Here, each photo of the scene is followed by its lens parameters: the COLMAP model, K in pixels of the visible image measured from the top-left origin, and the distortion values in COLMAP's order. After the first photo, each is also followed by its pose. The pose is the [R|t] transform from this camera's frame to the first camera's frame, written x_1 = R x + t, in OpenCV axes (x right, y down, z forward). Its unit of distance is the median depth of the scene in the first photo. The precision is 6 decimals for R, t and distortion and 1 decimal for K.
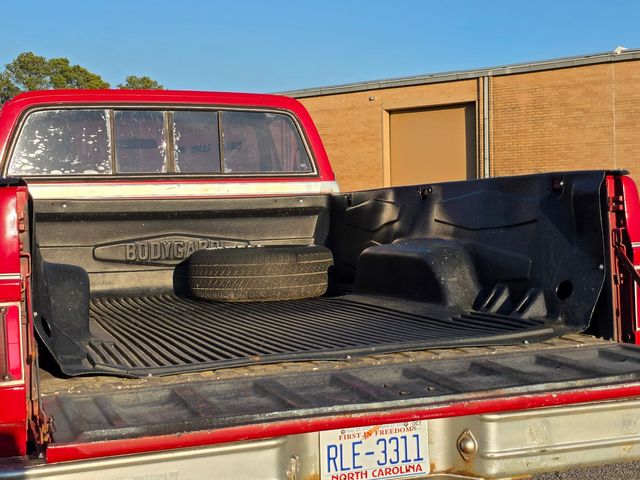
lens RADIAL K [[941.7, 0, 320.0], [0, 941.7, 240.0], [0, 0, 1]] dist [0.096991, -0.101327]
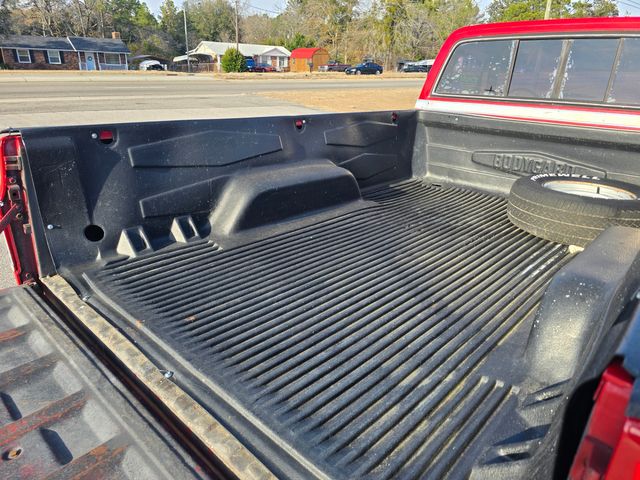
lens RADIAL K [[422.8, 0, 322.6], [0, 422.8, 263.7], [0, 0, 1]] dist [-0.000037, -0.004409]
pose [[0.464981, 0.397832, -0.790900, 0.212590], [-0.081559, 0.908798, 0.409187, -0.079442], [0.881556, -0.125759, 0.455020, 0.505750]]
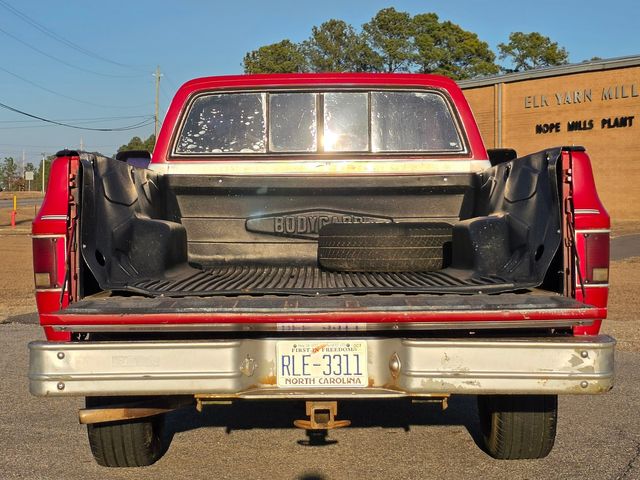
lens RADIAL K [[1227.5, 0, 300.4], [0, 1227.5, 222.1], [0, 0, 1]] dist [0.172971, -0.084395]
pose [[0.934939, 0.023052, -0.354060, 0.322227], [-0.029691, 0.999470, -0.013331, 0.027785], [0.353565, 0.022976, 0.935128, -0.302352]]
